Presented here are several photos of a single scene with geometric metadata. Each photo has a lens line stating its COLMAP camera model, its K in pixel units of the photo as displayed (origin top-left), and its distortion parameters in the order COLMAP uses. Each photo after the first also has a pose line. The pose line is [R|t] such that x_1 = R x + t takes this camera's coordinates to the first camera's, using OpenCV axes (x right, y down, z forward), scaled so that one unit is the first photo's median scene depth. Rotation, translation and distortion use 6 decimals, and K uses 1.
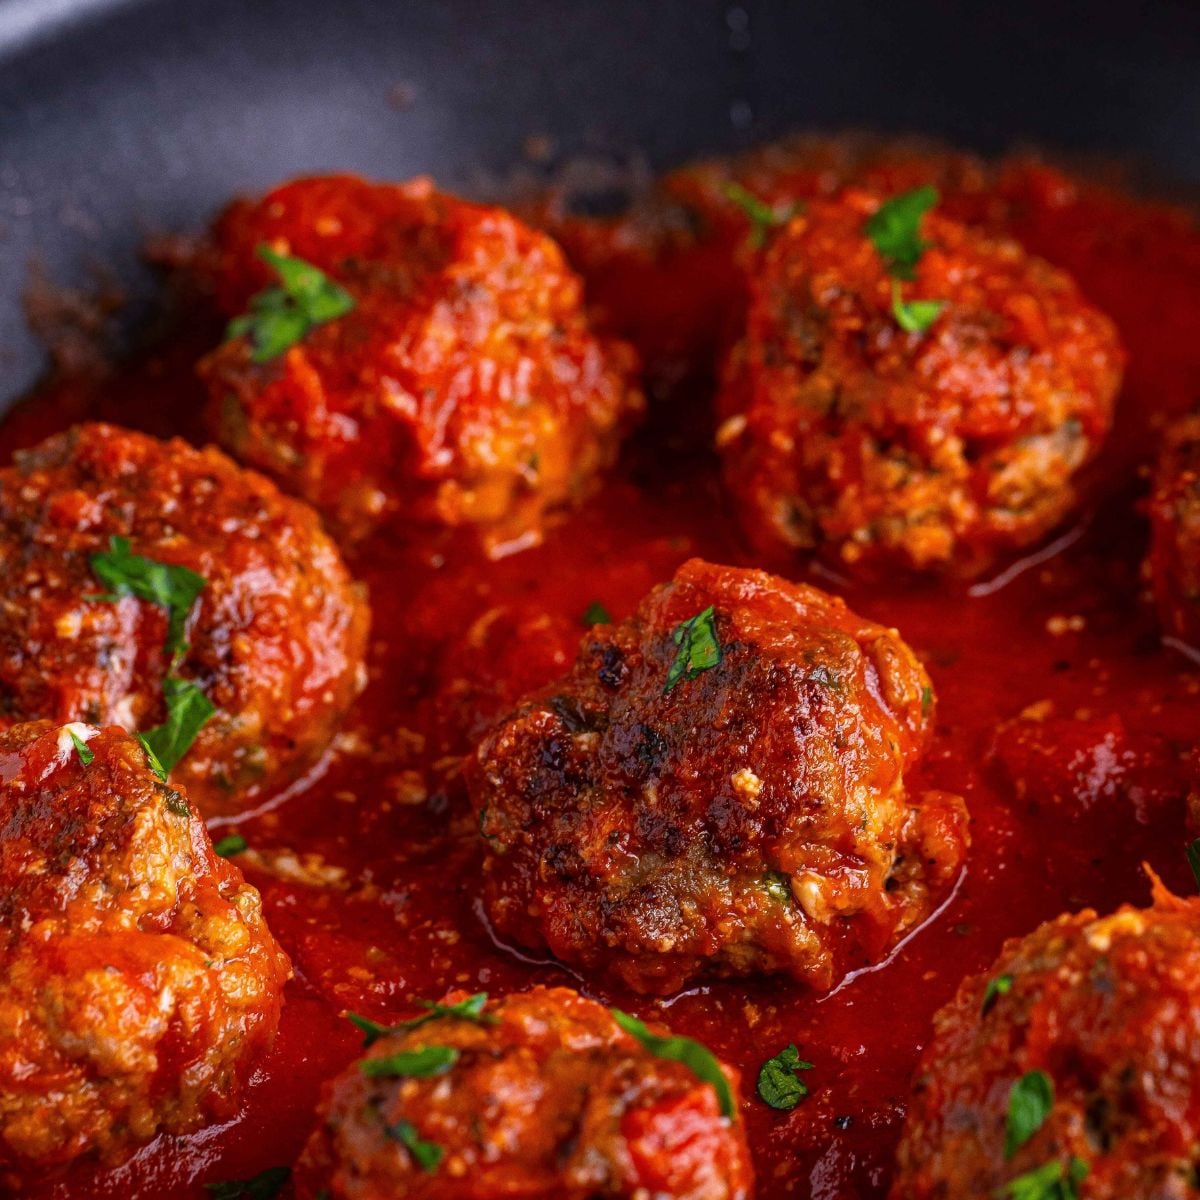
lens RADIAL K [[5805.9, 0, 600.0], [0, 5805.9, 600.0], [0, 0, 1]] dist [-0.070555, 2.496327]
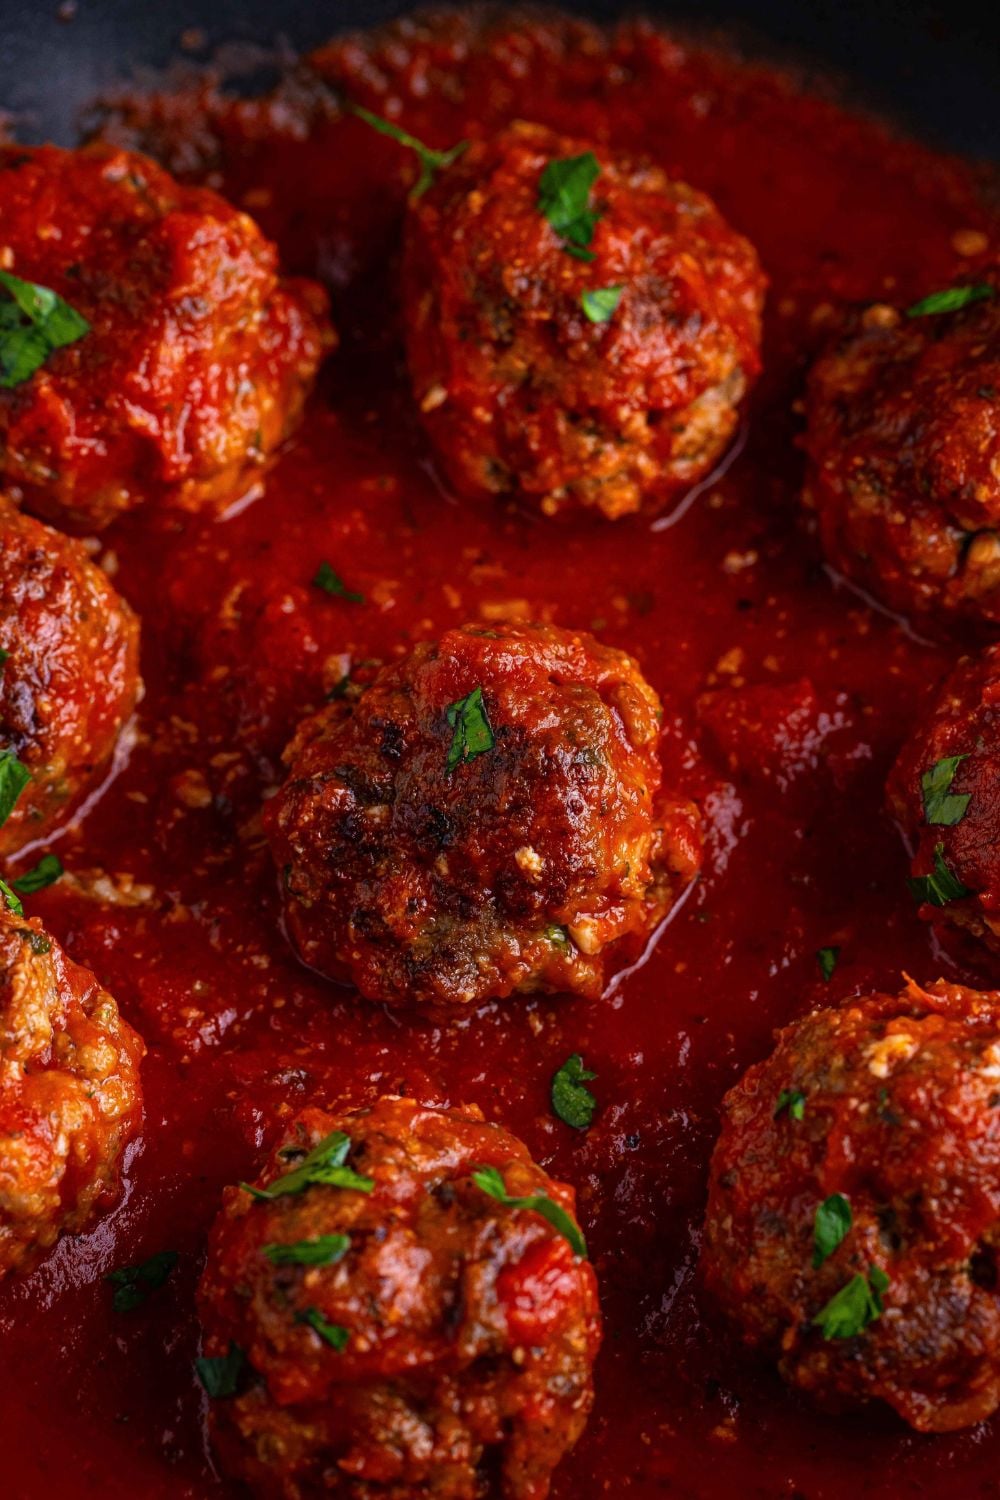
lens RADIAL K [[4860.6, 0, 500.0], [0, 4860.6, 750.0], [0, 0, 1]] dist [-0.029222, -0.212464]
pose [[0.985645, -0.104697, 0.132447, -0.103656], [0.048016, 0.925938, 0.374612, -0.343124], [-0.161859, -0.362875, 0.917673, 0.125979]]
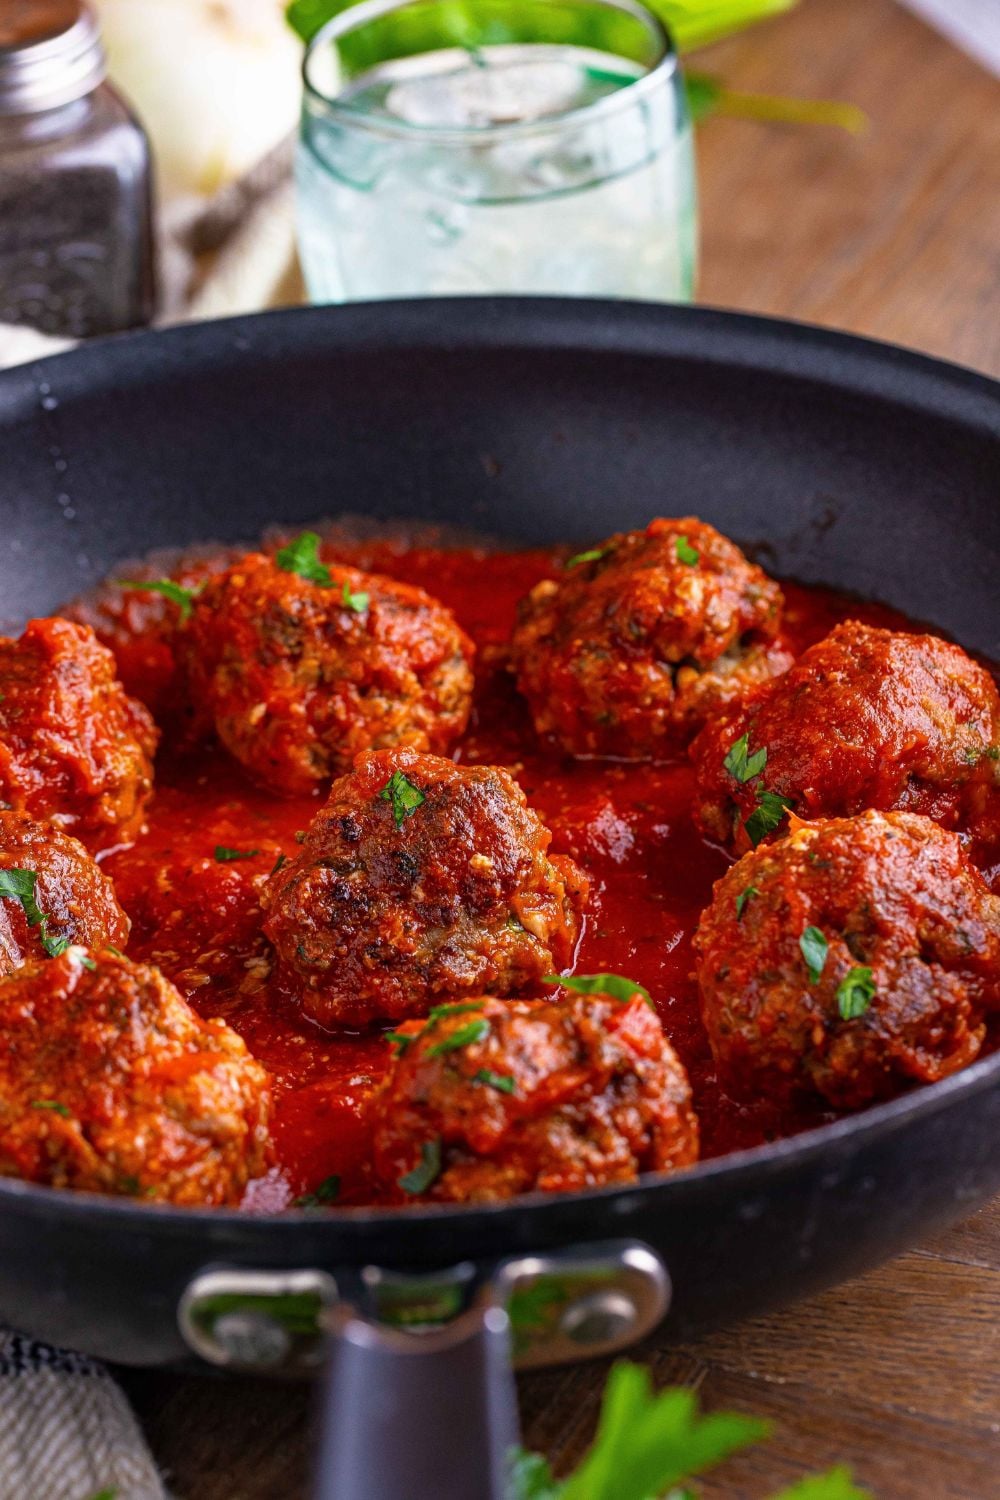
lens RADIAL K [[4680.7, 0, 500.0], [0, 4680.7, 750.0], [0, 0, 1]] dist [-0.032240, -0.314421]
pose [[0.852206, -0.256304, 0.456127, -0.506814], [0.321538, 0.944296, -0.070132, 0.088897], [-0.412744, 0.206429, 0.887147, -0.080044]]
